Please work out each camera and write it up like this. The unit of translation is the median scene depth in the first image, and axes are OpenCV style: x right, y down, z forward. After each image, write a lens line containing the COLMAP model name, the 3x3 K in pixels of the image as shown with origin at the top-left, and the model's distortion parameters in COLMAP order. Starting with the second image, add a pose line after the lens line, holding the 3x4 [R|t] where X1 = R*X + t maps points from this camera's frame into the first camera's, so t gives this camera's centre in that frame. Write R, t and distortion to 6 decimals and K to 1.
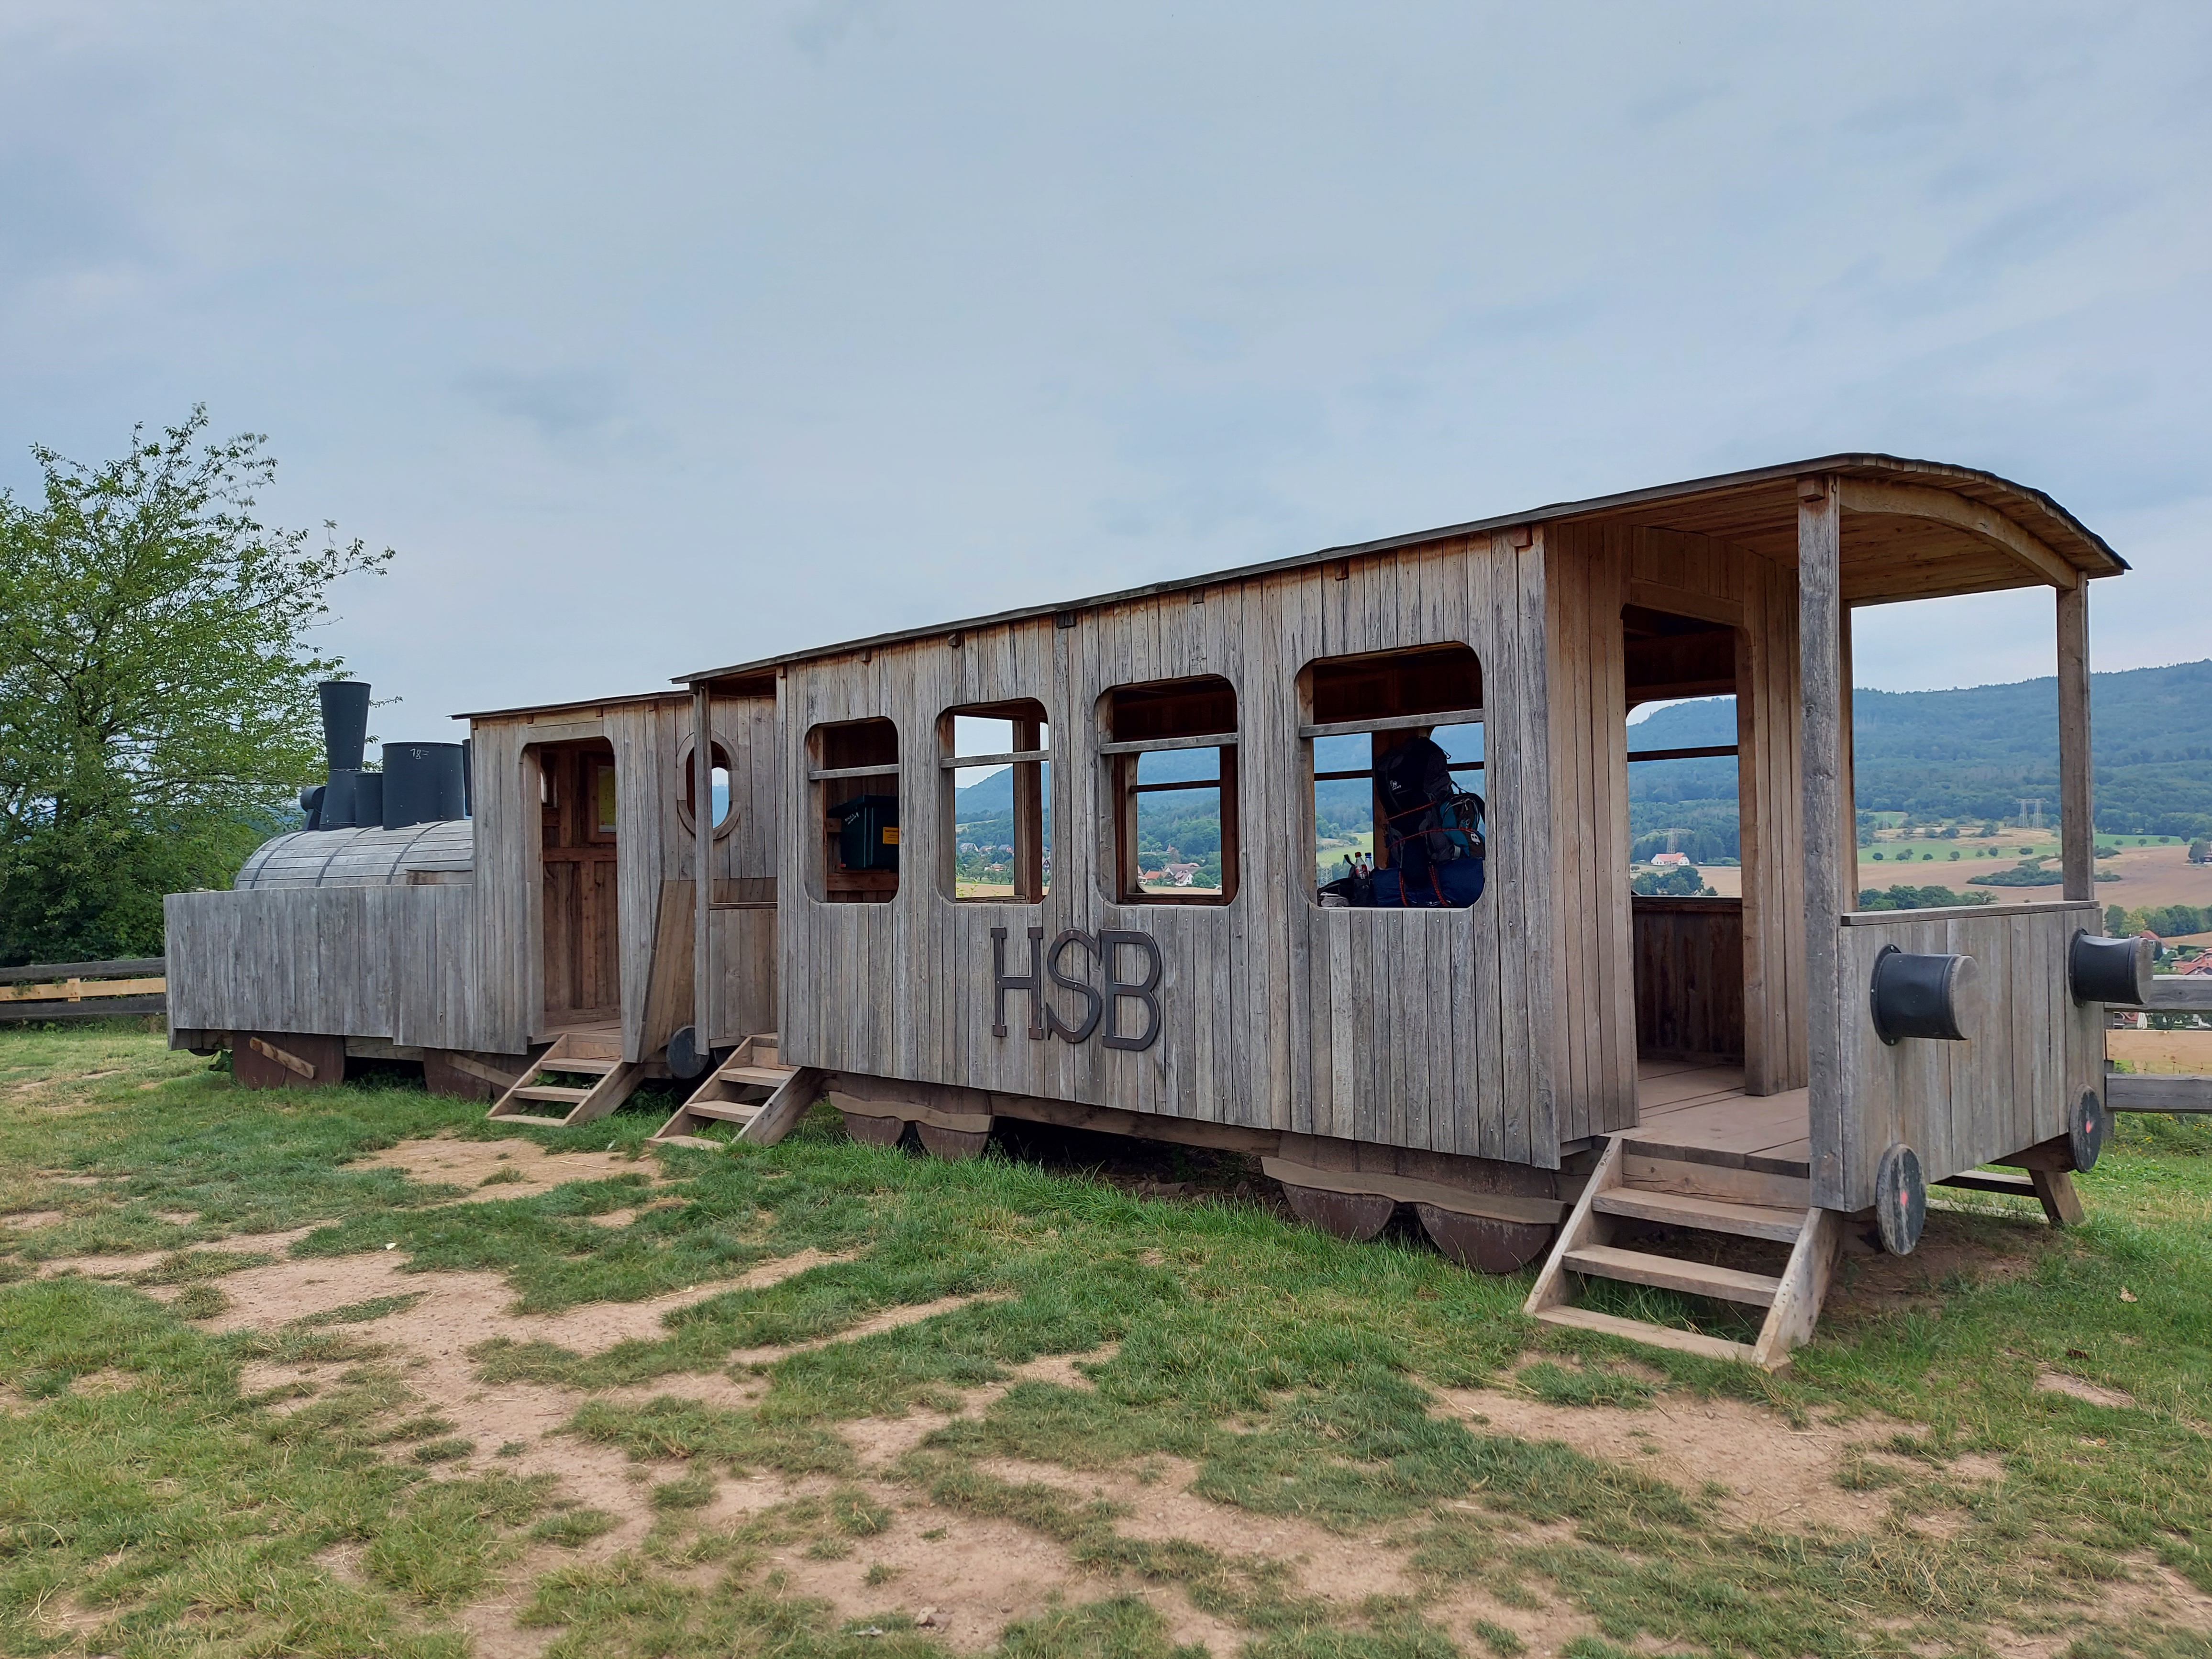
lens RADIAL K [[1545.8, 0, 1158.9], [0, 1545.8, 827.3], [0, 0, 1]] dist [0.008440, -0.002815]
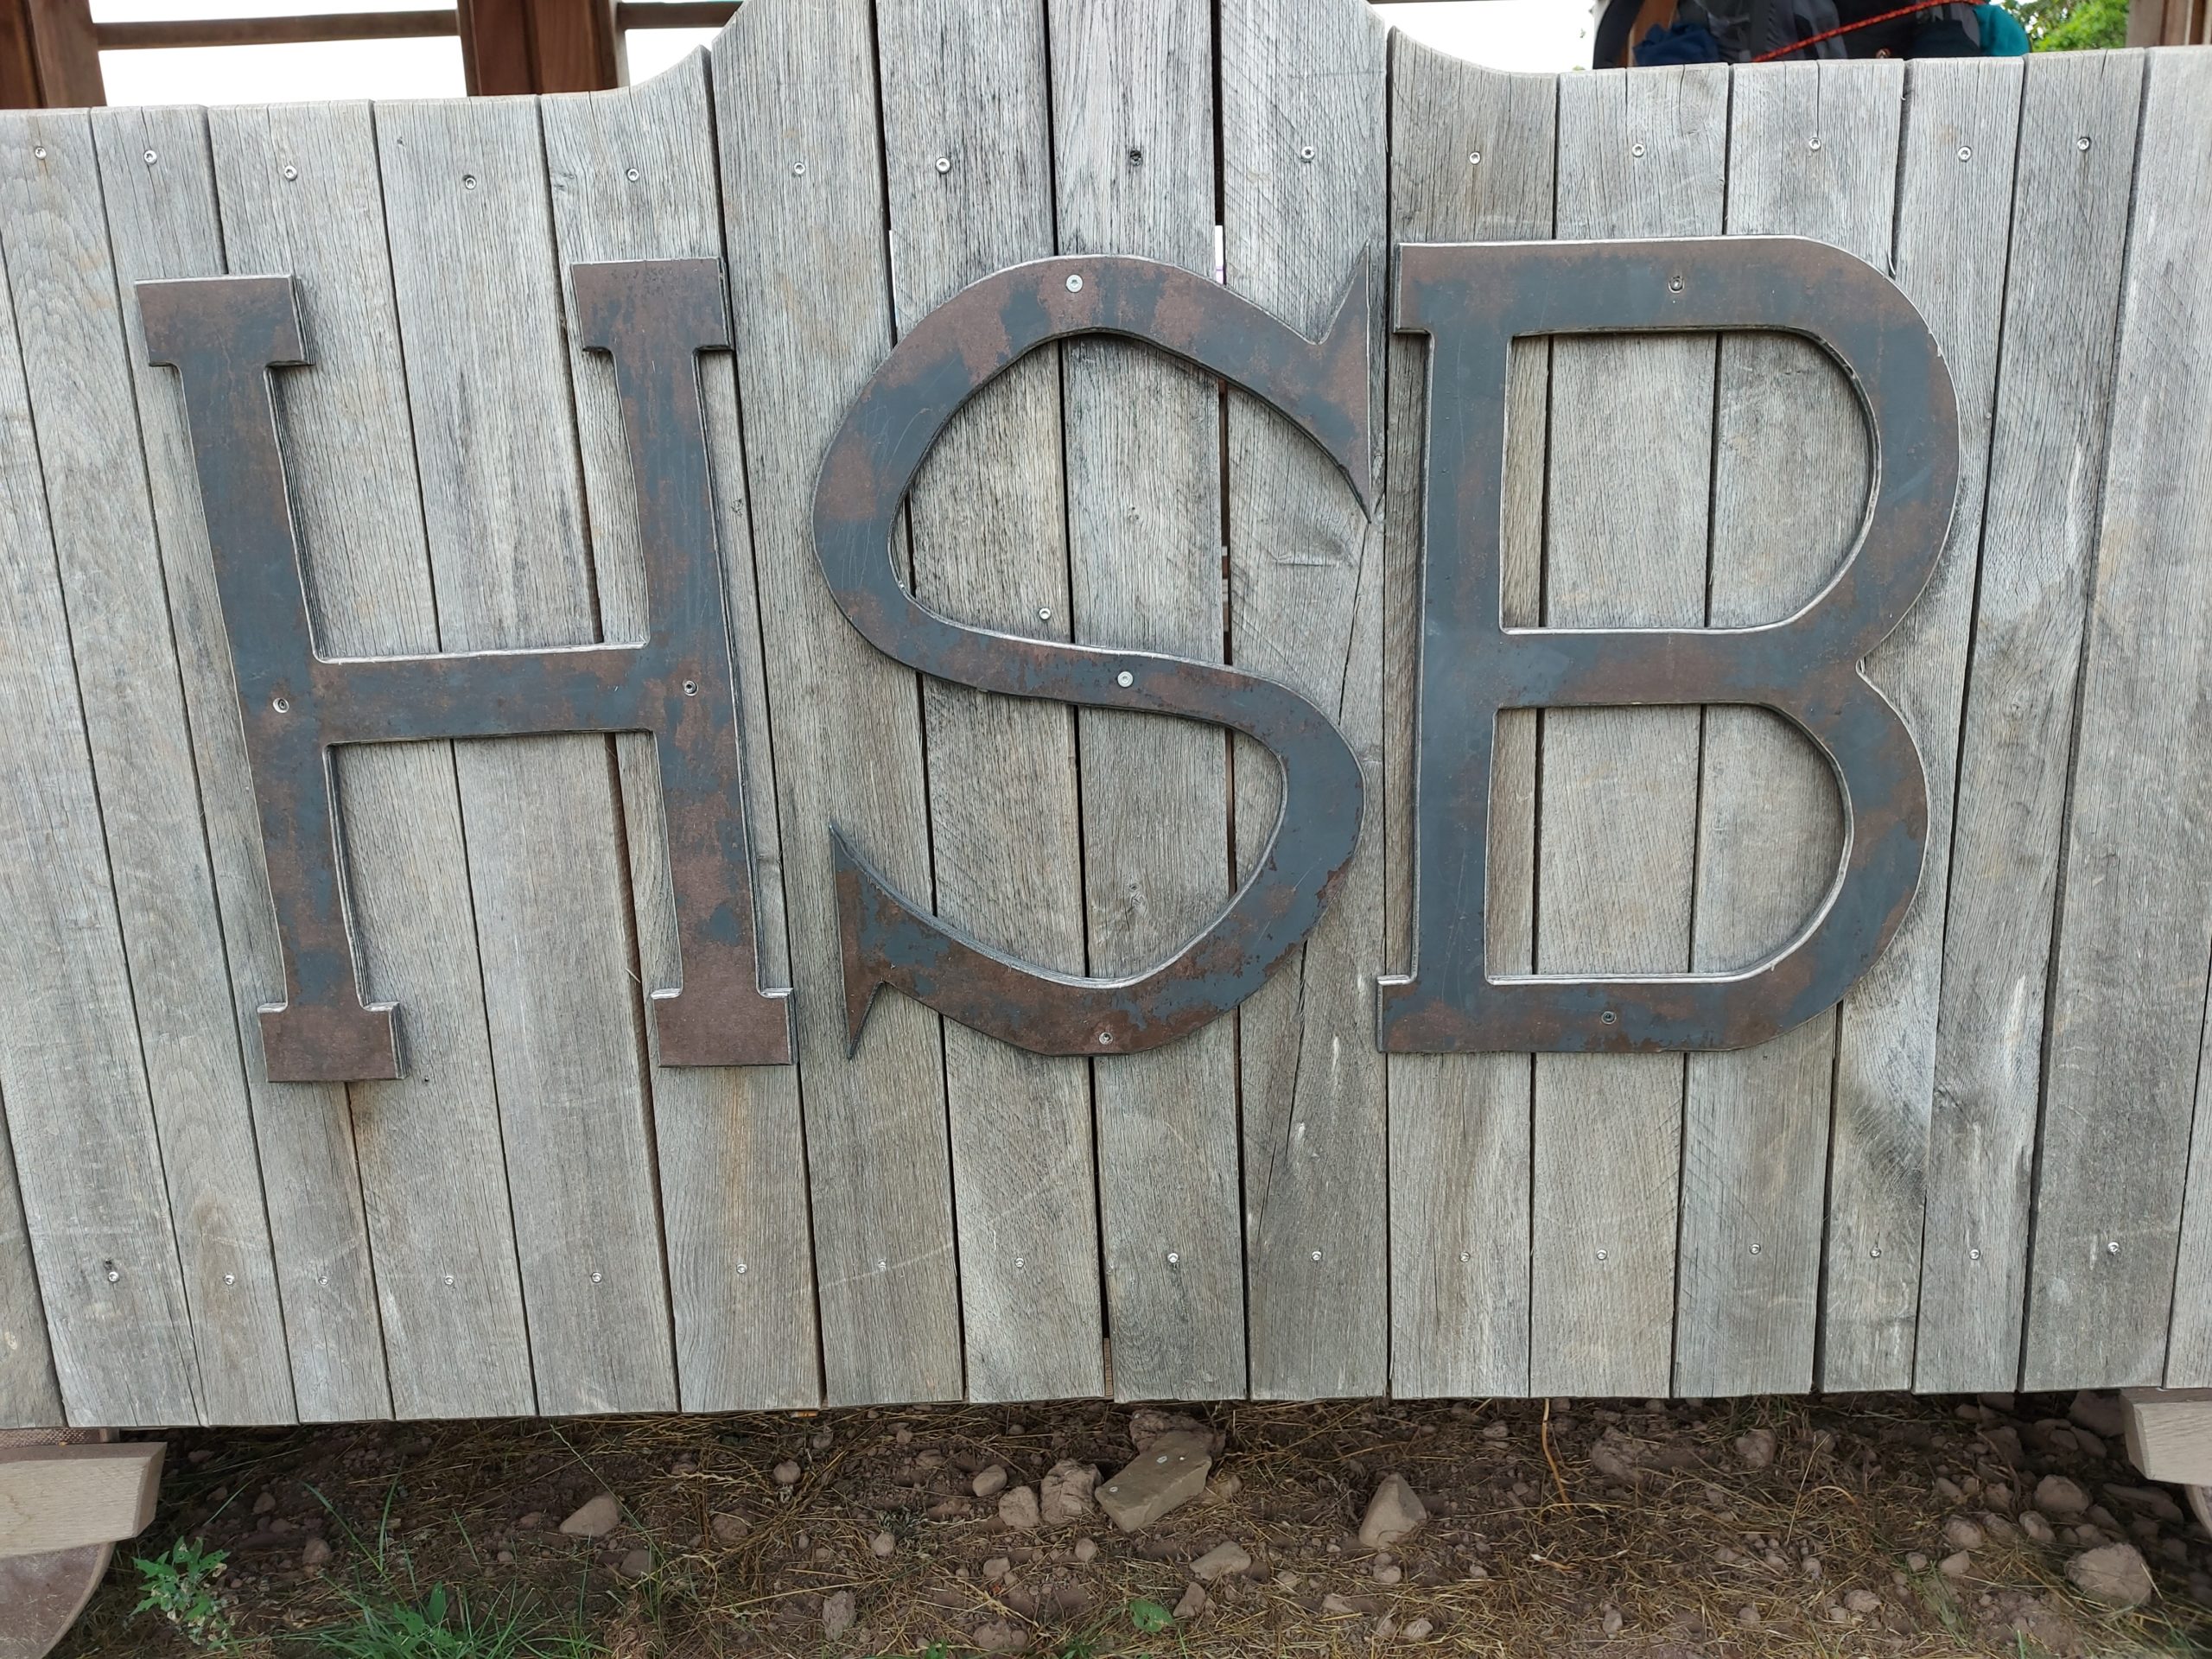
lens RADIAL K [[1545.8, 0, 1158.9], [0, 1545.8, 827.3], [0, 0, 1]] dist [0.008440, -0.002815]
pose [[0.717414, -0.153885, 0.679439, -0.149204], [-0.001233, 0.975016, 0.222131, 0.083716], [-0.696646, -0.160197, 0.699300, 0.888924]]
